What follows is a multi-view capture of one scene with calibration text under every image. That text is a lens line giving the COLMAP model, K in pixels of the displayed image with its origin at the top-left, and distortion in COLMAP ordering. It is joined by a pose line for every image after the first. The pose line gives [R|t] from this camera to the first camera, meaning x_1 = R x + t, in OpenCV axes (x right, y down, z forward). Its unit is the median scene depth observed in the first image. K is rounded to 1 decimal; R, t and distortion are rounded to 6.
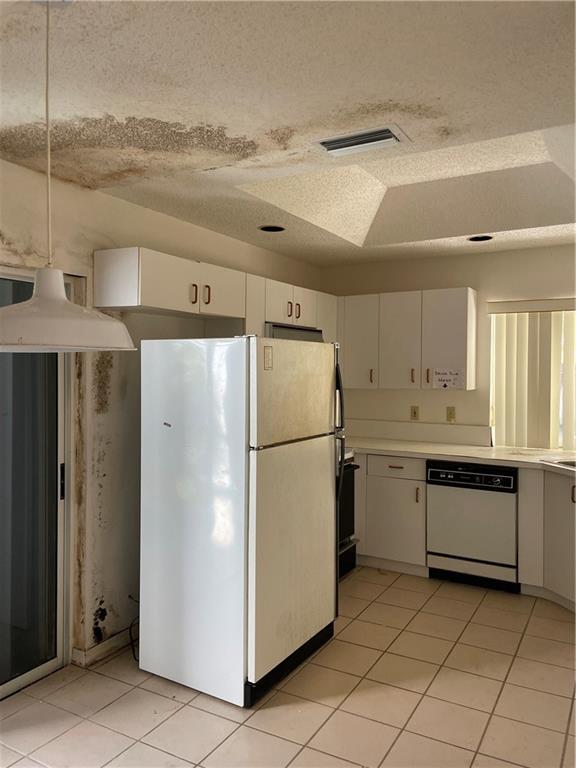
lens RADIAL K [[582.7, 0, 281.4], [0, 582.7, 380.6], [0, 0, 1]] dist [0.069750, -0.099202]
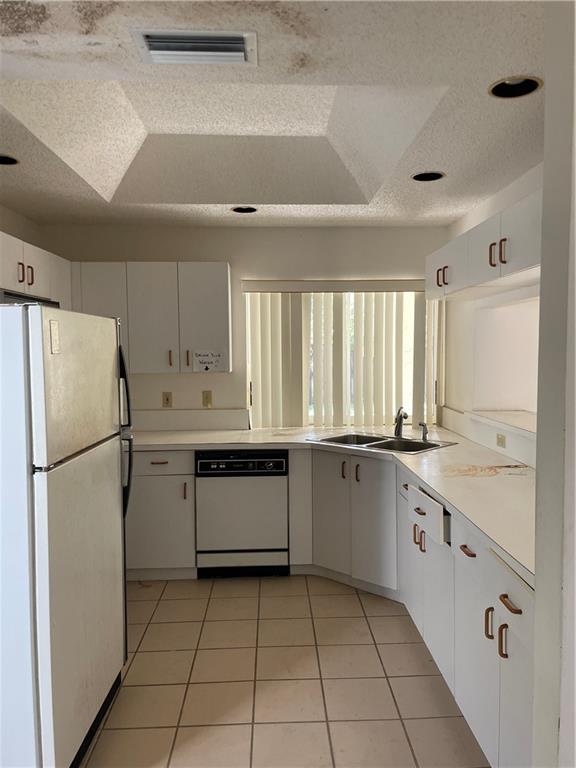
lens RADIAL K [[582.7, 0, 296.3], [0, 582.7, 384.6], [0, 0, 1]] dist [0.069750, -0.099202]
pose [[0.841521, -0.041866, 0.538599, -0.107310], [0.020479, 0.998748, 0.045637, -0.005443], [-0.539835, -0.027375, 0.841325, 0.168796]]
